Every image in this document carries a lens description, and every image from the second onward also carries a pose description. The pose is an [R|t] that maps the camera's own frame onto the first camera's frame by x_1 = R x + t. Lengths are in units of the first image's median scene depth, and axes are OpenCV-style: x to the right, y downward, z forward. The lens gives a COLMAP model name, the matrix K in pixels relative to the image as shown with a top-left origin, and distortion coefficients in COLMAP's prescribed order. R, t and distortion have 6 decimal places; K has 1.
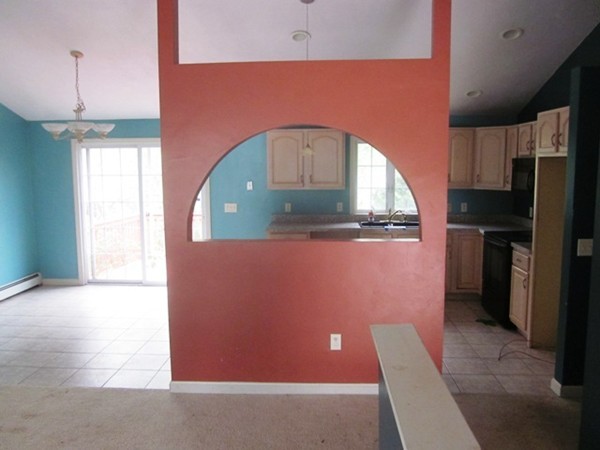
lens RADIAL K [[497.8, 0, 298.3], [0, 497.8, 219.7], [0, 0, 1]] dist [-0.052092, 0.021912]
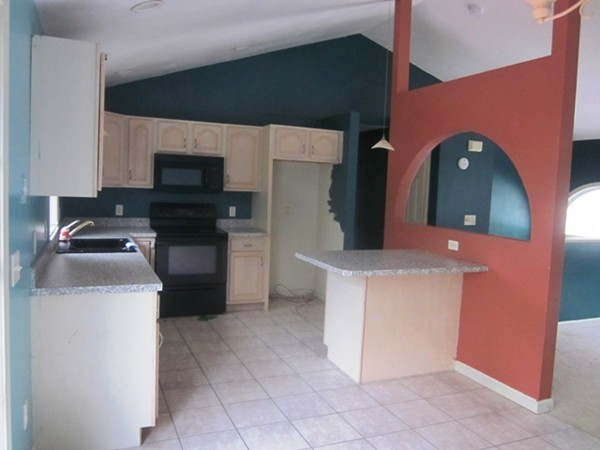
lens RADIAL K [[497.8, 0, 298.9], [0, 497.8, 226.7], [0, 0, 1]] dist [-0.052092, 0.021912]
pose [[-0.442092, -0.086981, 0.892742, -0.487510], [0.064003, 0.989691, 0.128122, -0.077983], [-0.894684, 0.113779, -0.431967, 1.038411]]
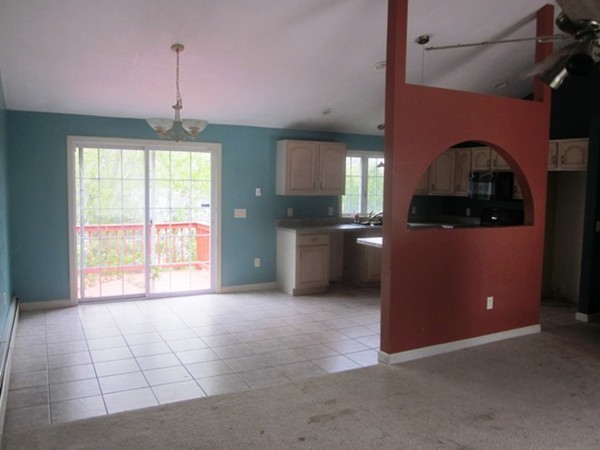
lens RADIAL K [[497.8, 0, 296.5], [0, 497.8, 224.8], [0, 0, 1]] dist [-0.052092, 0.021912]
pose [[0.858271, -0.025168, 0.512579, -0.601314], [0.036759, 0.999246, -0.012486, 0.018297], [-0.511878, 0.029558, 0.858549, 0.063533]]
